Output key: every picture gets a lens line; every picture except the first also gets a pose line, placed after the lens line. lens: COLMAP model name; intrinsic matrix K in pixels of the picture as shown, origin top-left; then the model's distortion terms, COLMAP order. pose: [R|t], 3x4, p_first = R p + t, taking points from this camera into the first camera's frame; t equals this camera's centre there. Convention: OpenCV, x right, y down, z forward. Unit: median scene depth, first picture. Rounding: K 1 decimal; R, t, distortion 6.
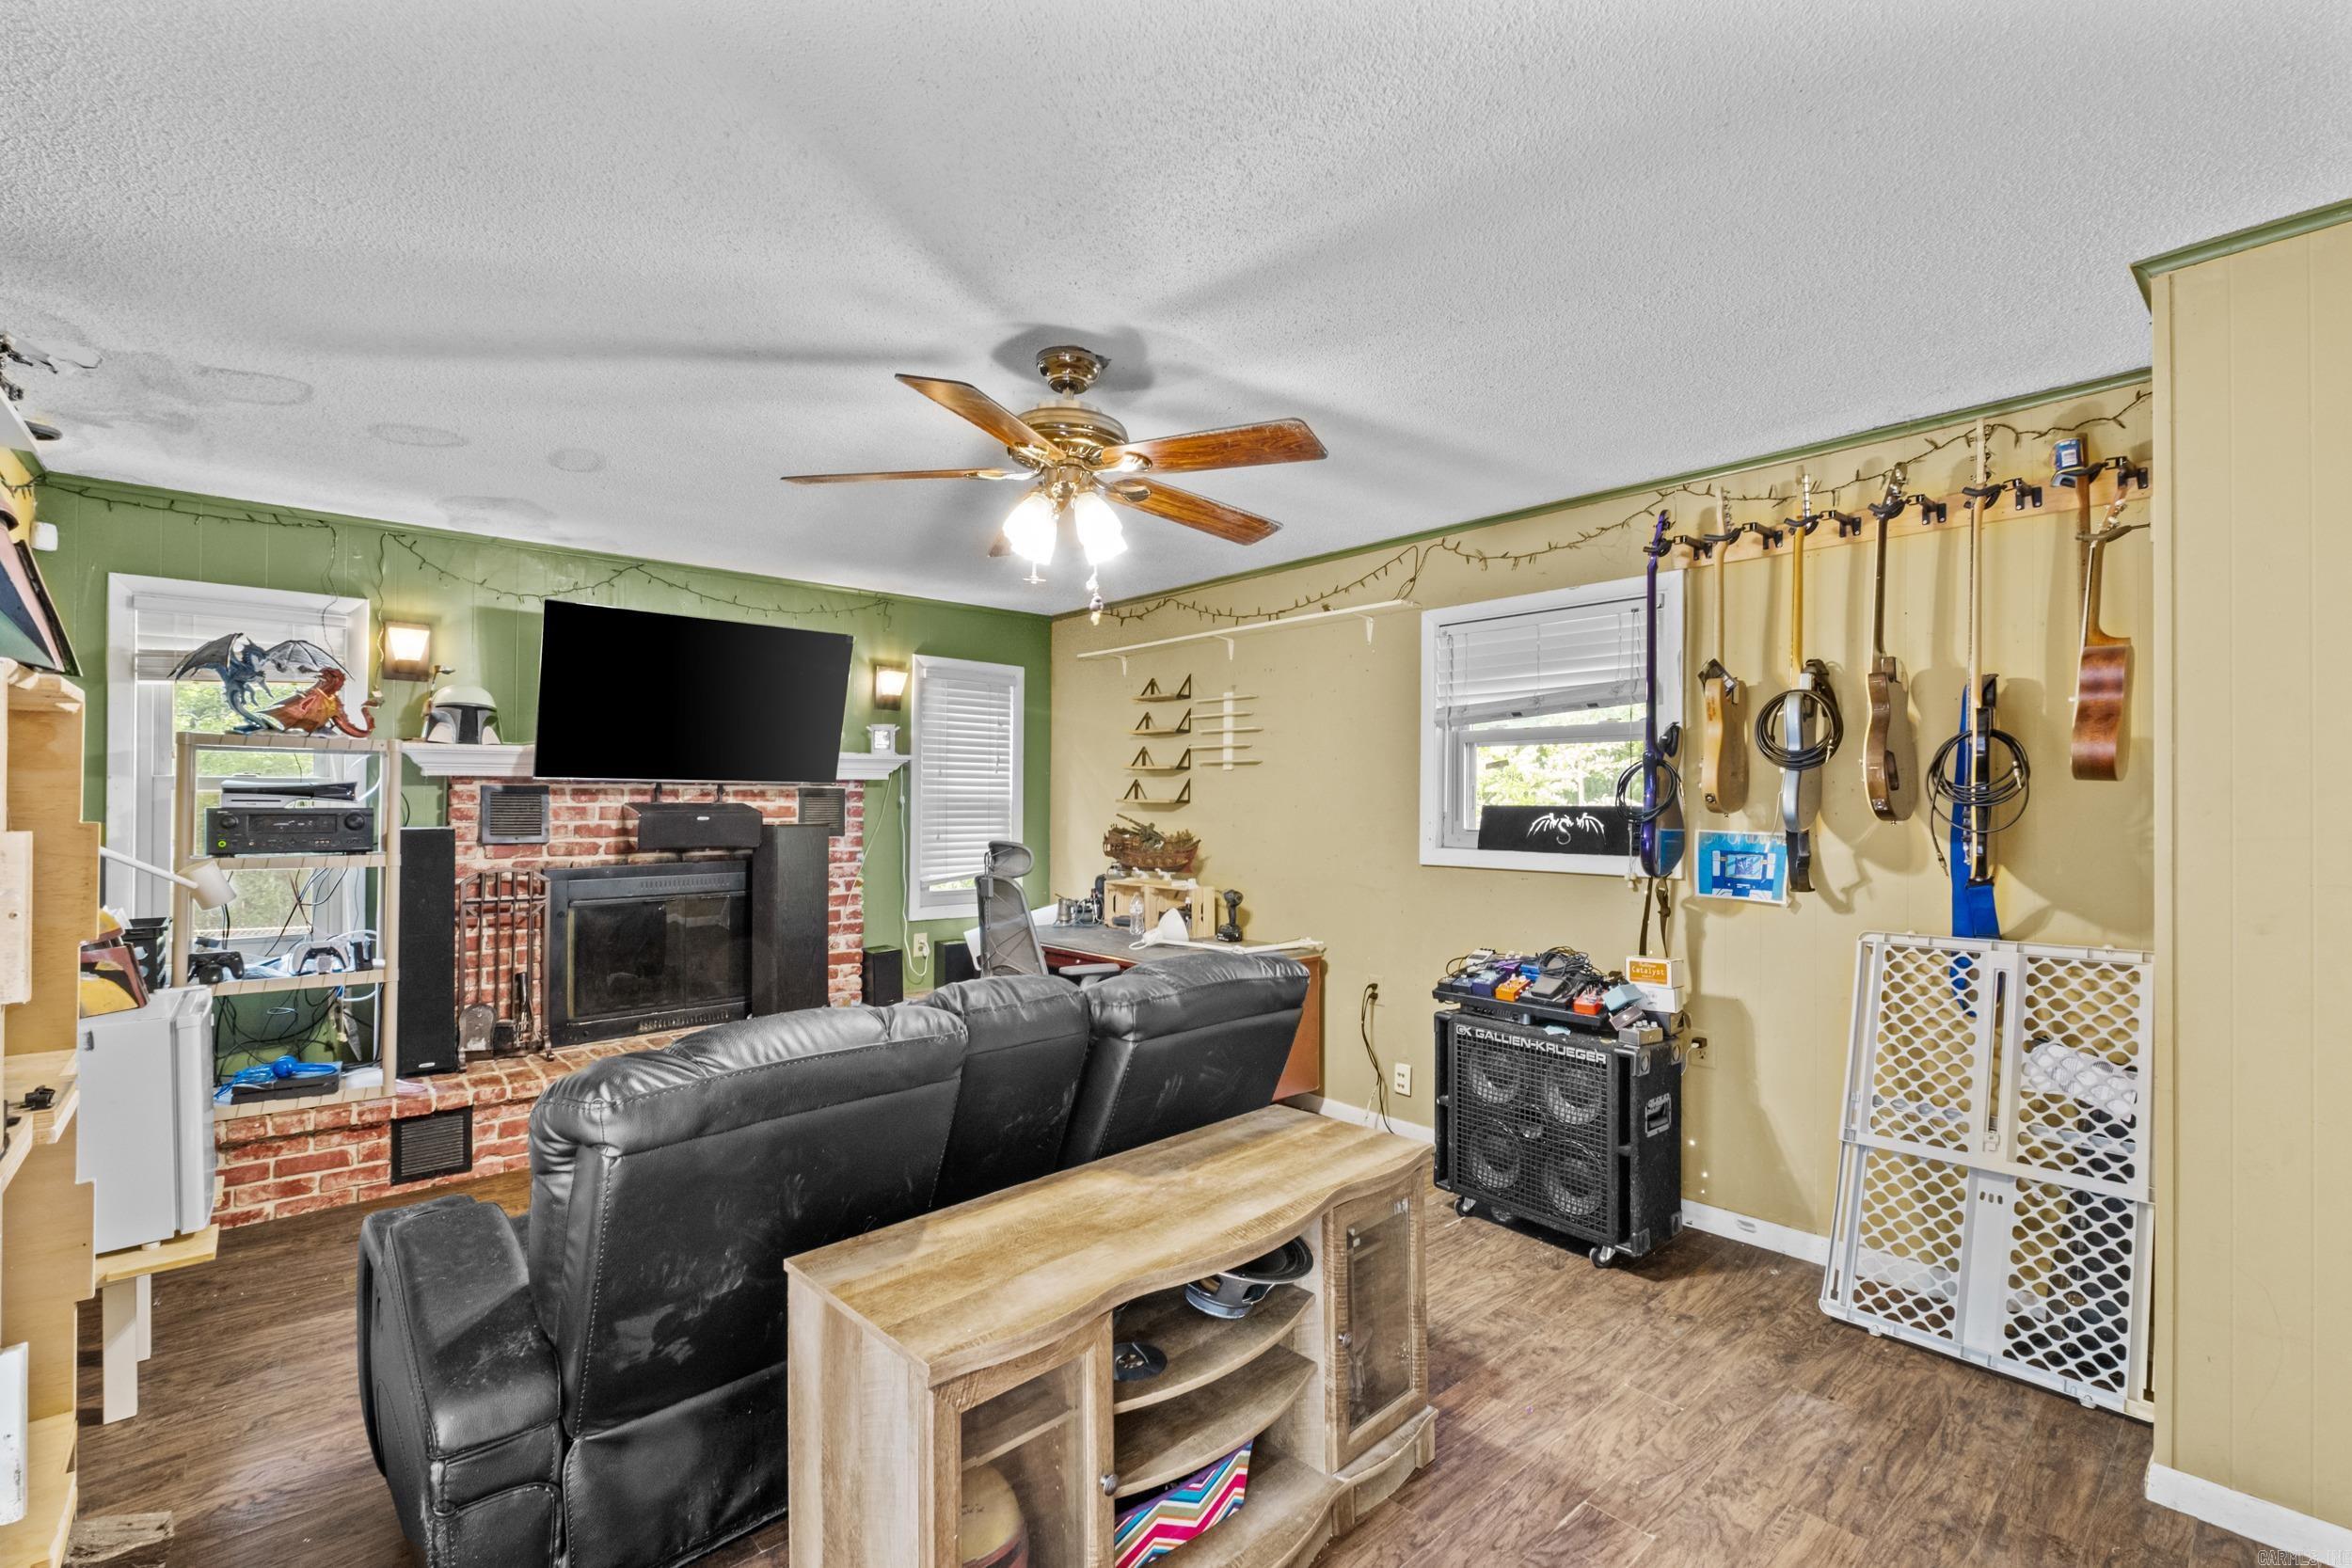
lens RADIAL K [[1020.6, 0, 1160.5], [0, 1020.6, 795.1], [0, 0, 1]] dist [-0.006176, -0.000305]
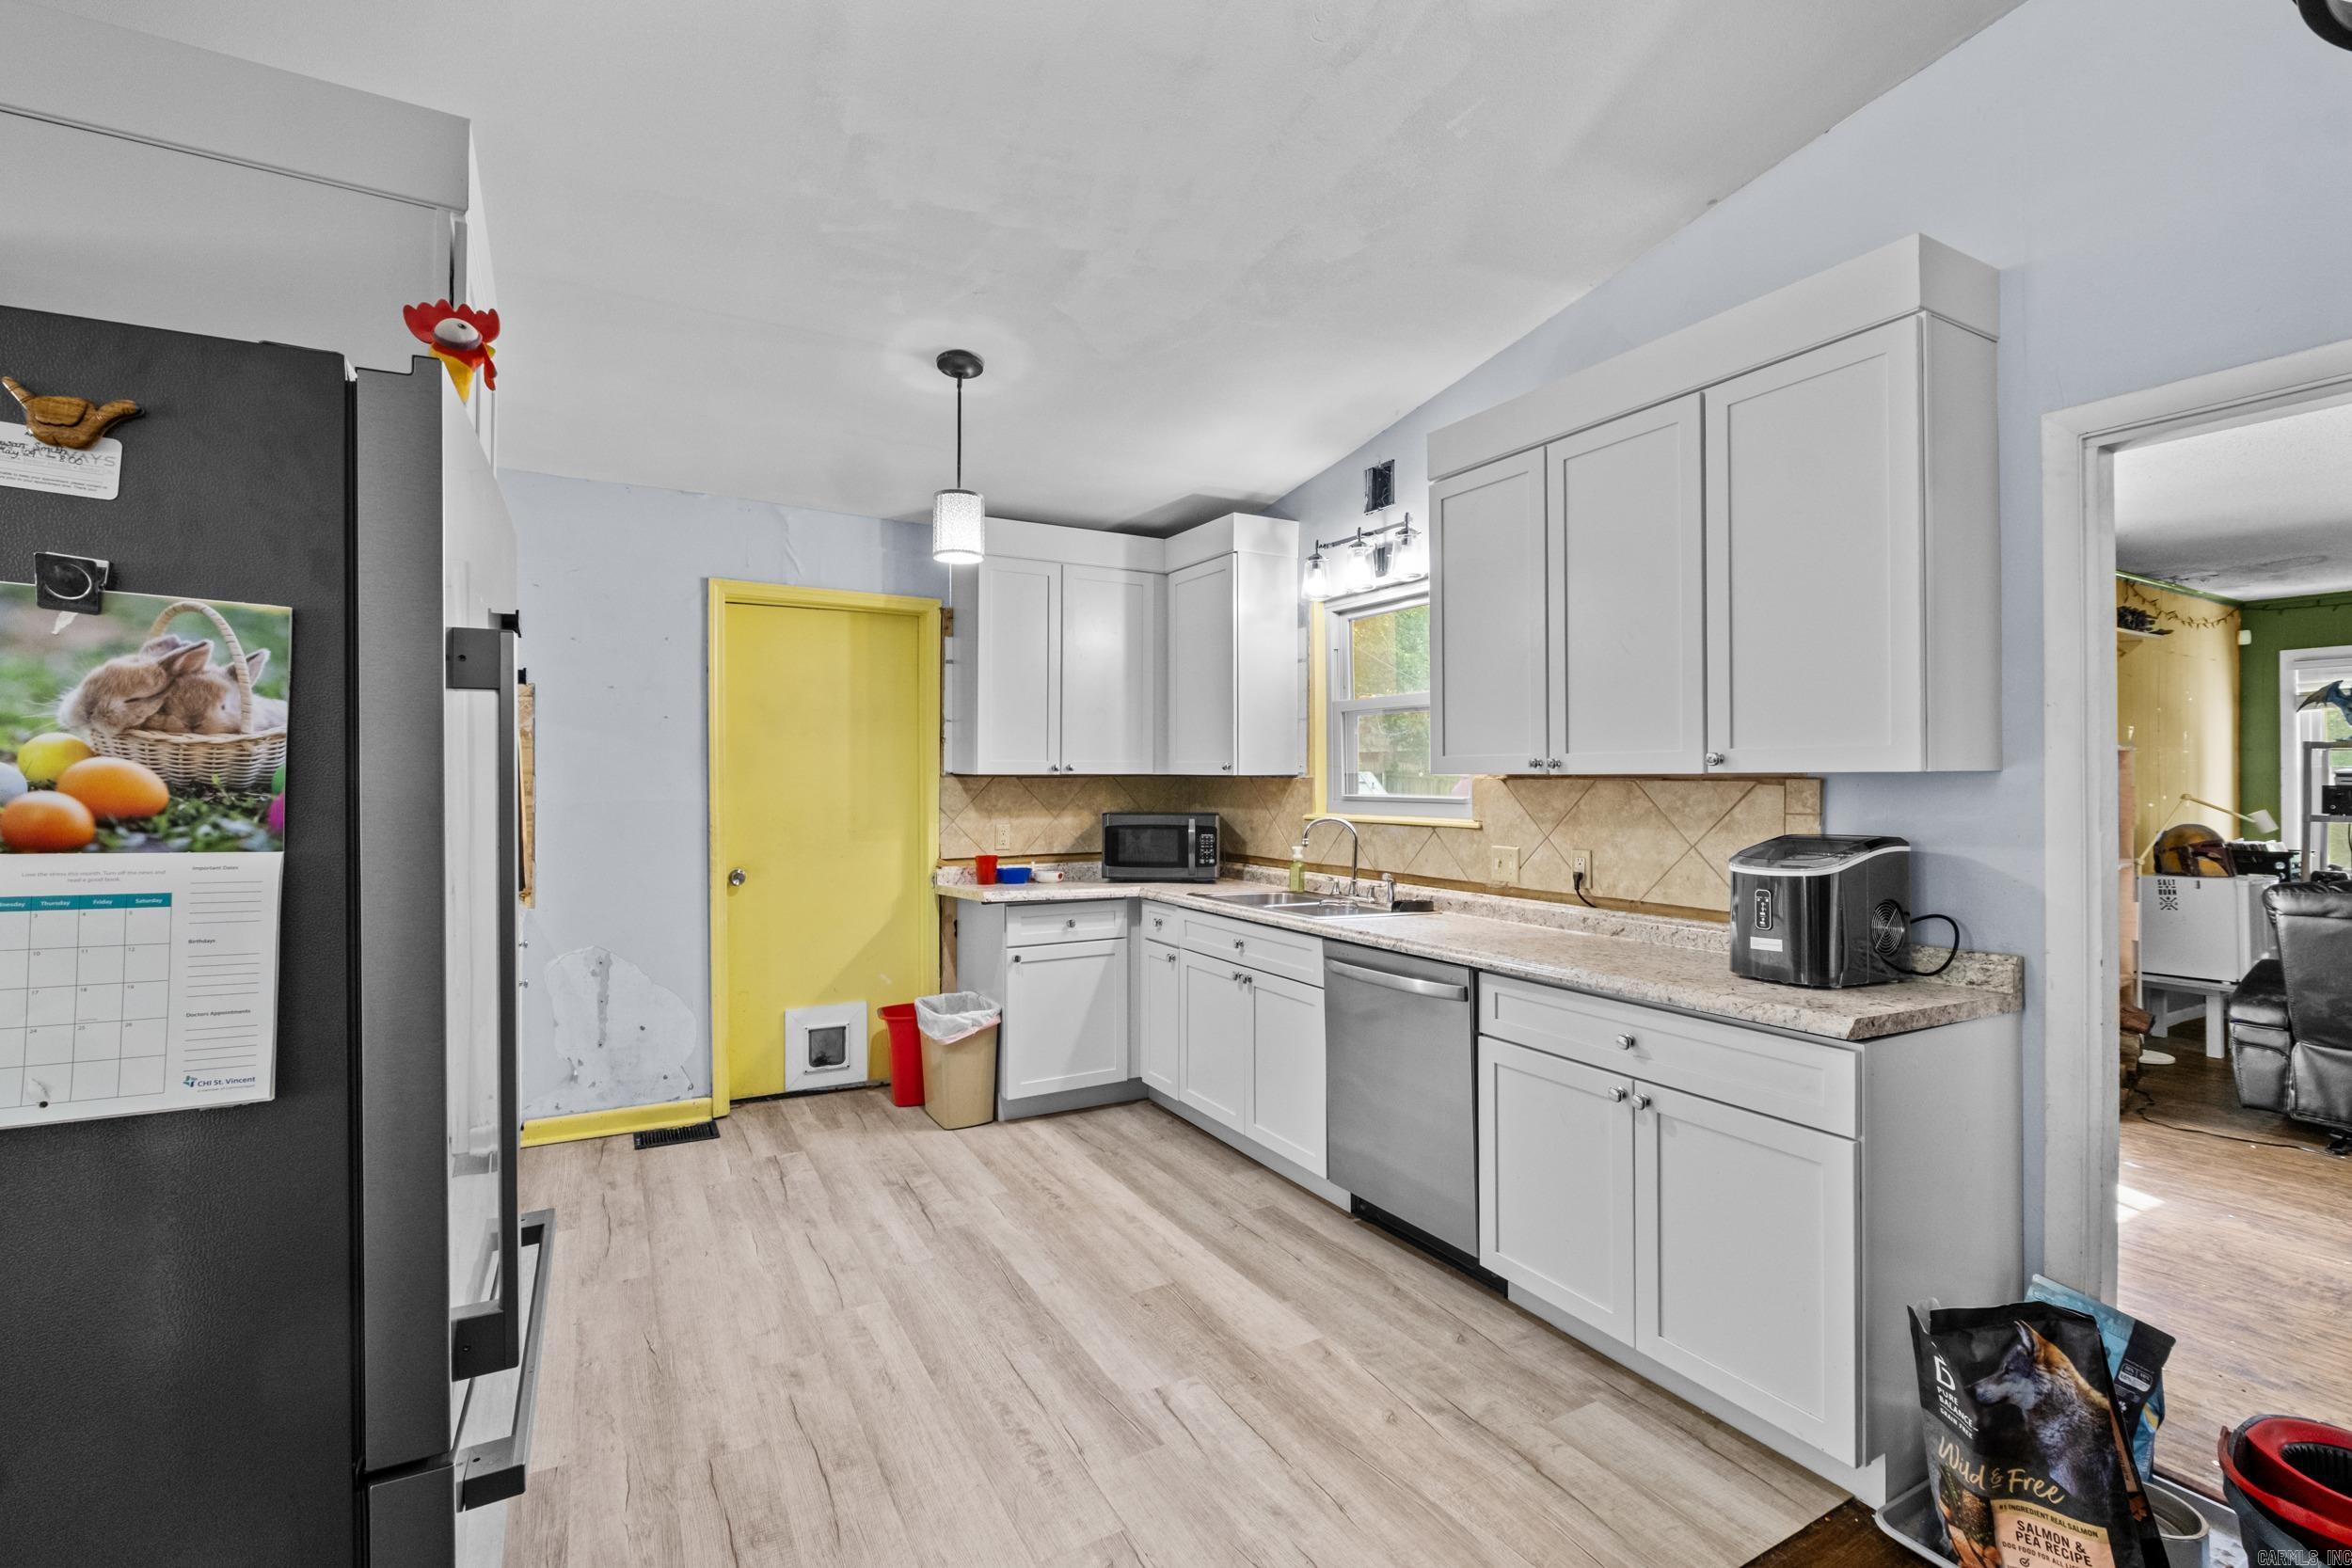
lens RADIAL K [[1020.6, 0, 1161.0], [0, 1020.6, 767.4], [0, 0, 1]] dist [-0.006176, -0.000305]
pose [[-0.211408, -0.015242, -0.977279, 0.862653], [0.002304, 0.999868, -0.016093, 0.004017], [0.977395, -0.005653, -0.211345, -0.415252]]
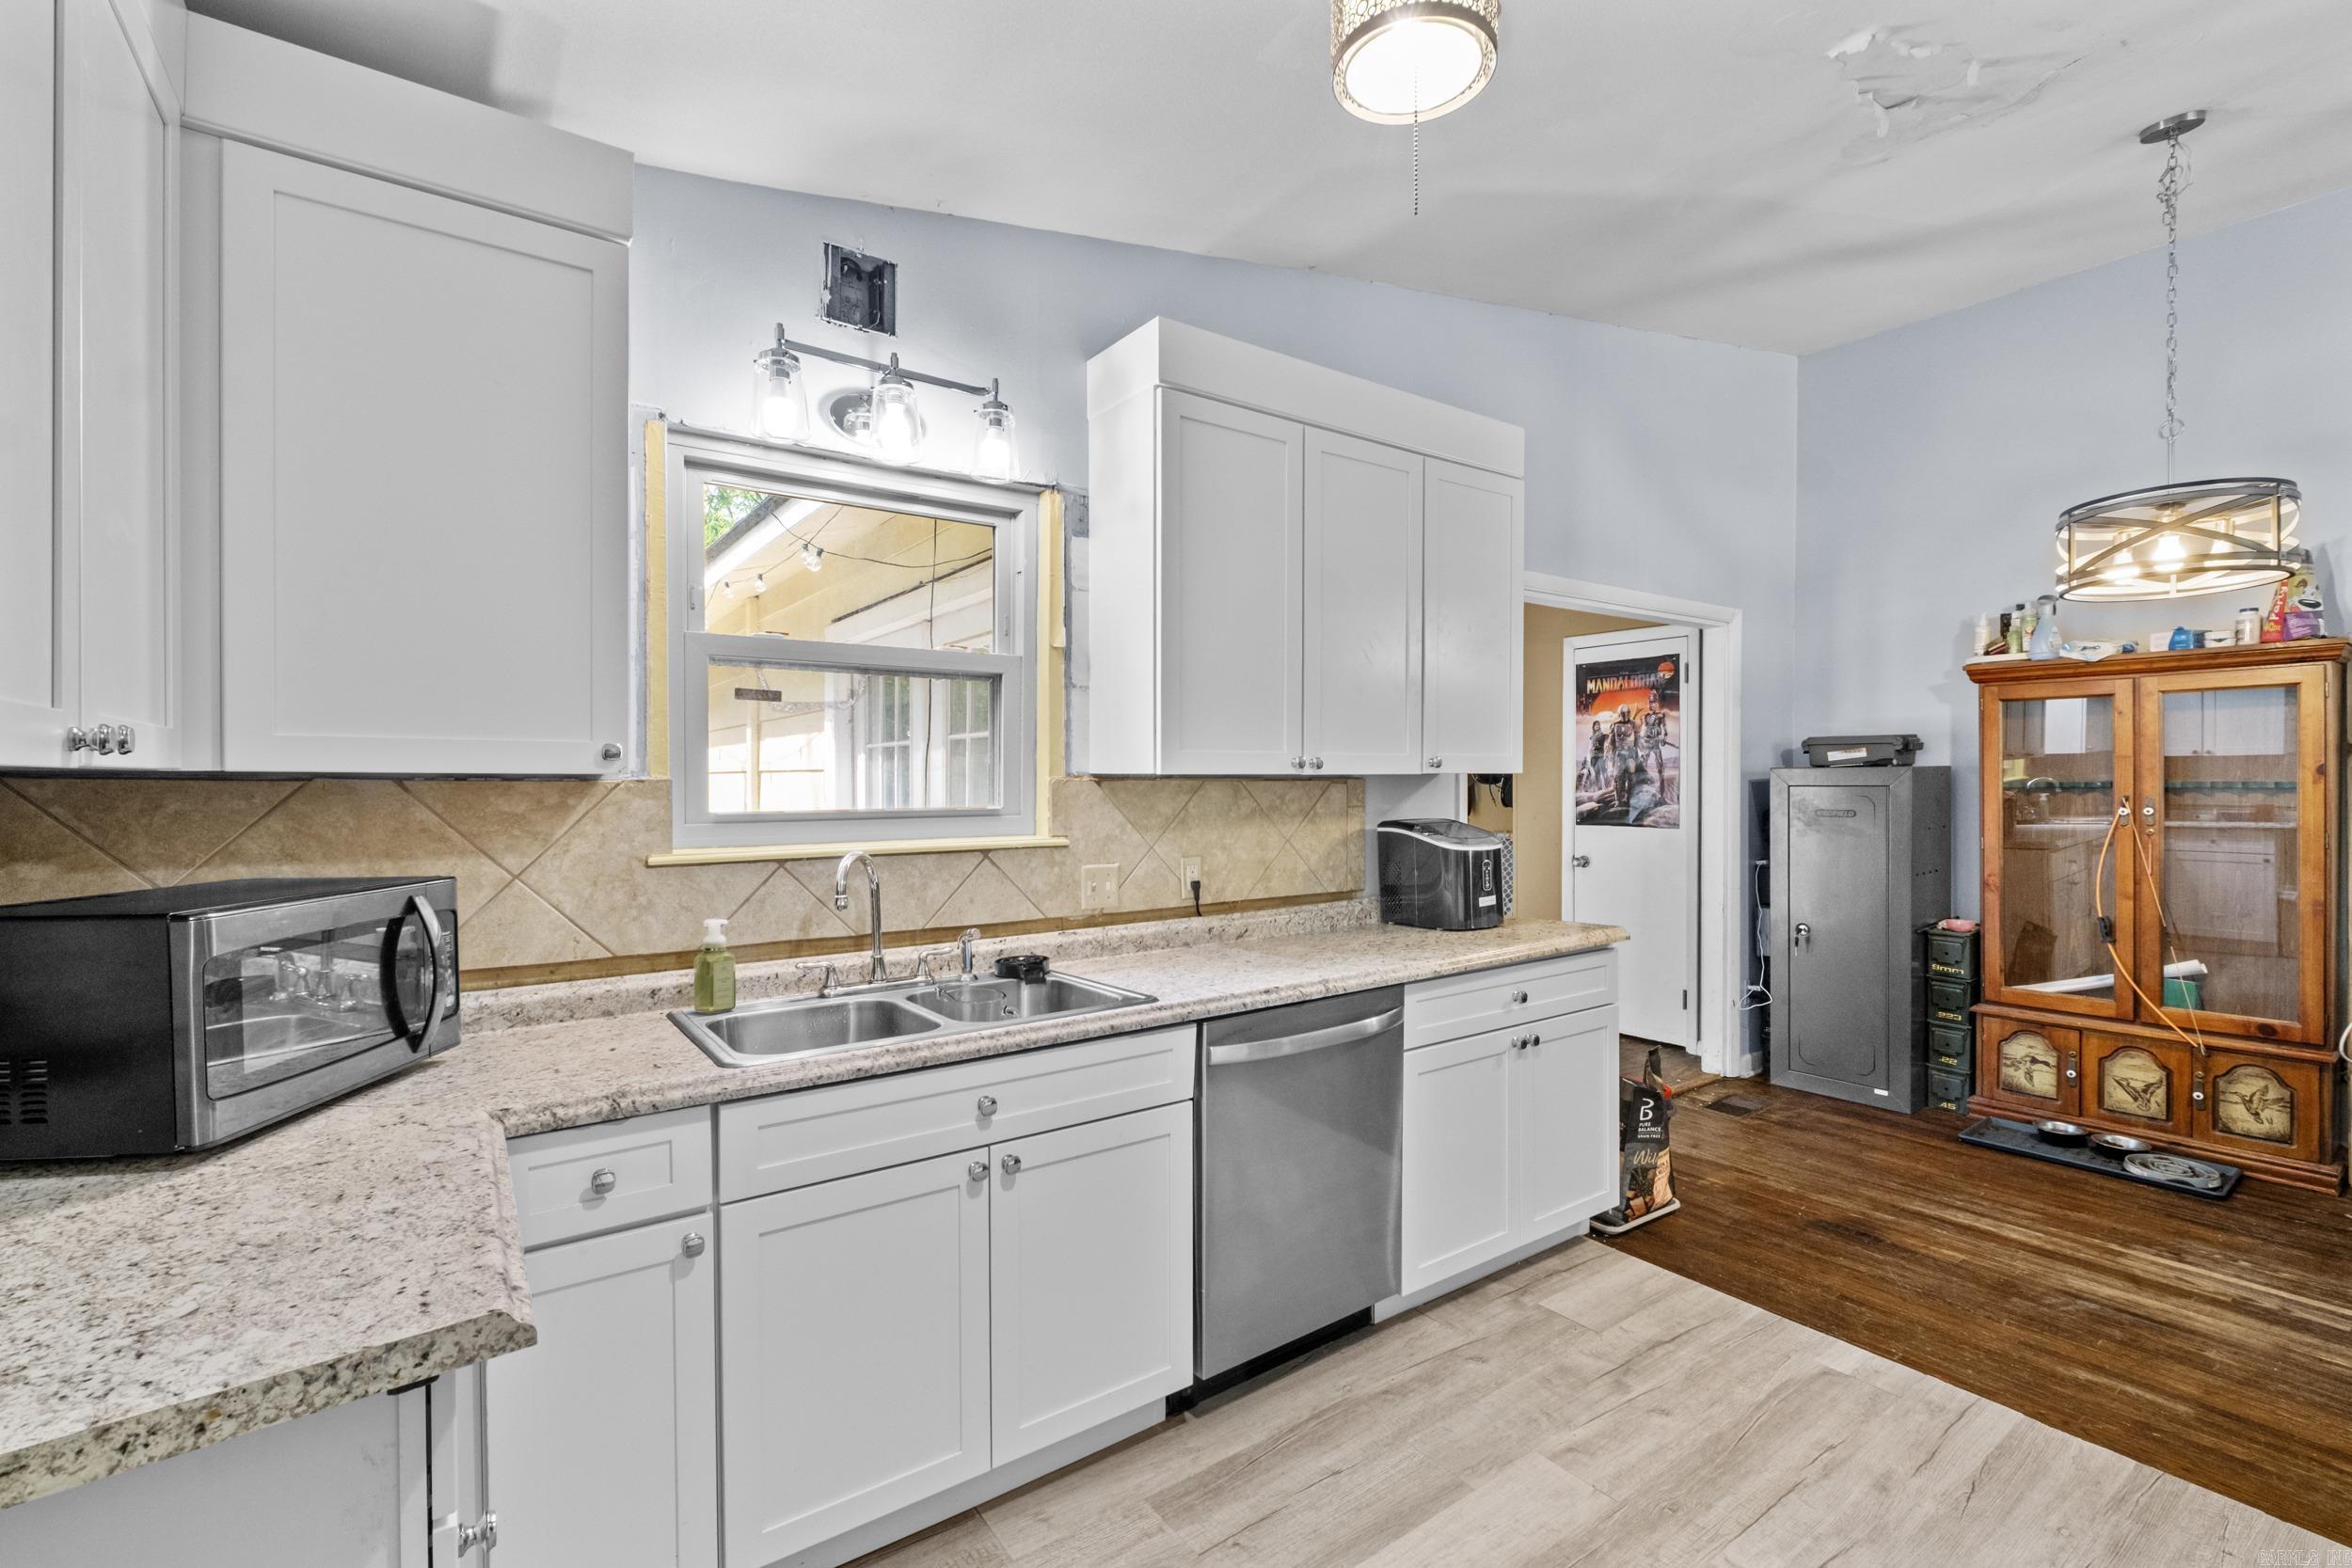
lens RADIAL K [[1020.6, 0, 1183.1], [0, 1020.6, 786.5], [0, 0, 1]] dist [-0.006176, -0.000305]
pose [[0.994021, -0.004856, -0.109085, 0.164785], [0.006453, 0.999877, 0.014293, -0.003682], [0.109002, -0.014911, 0.993930, -0.936671]]
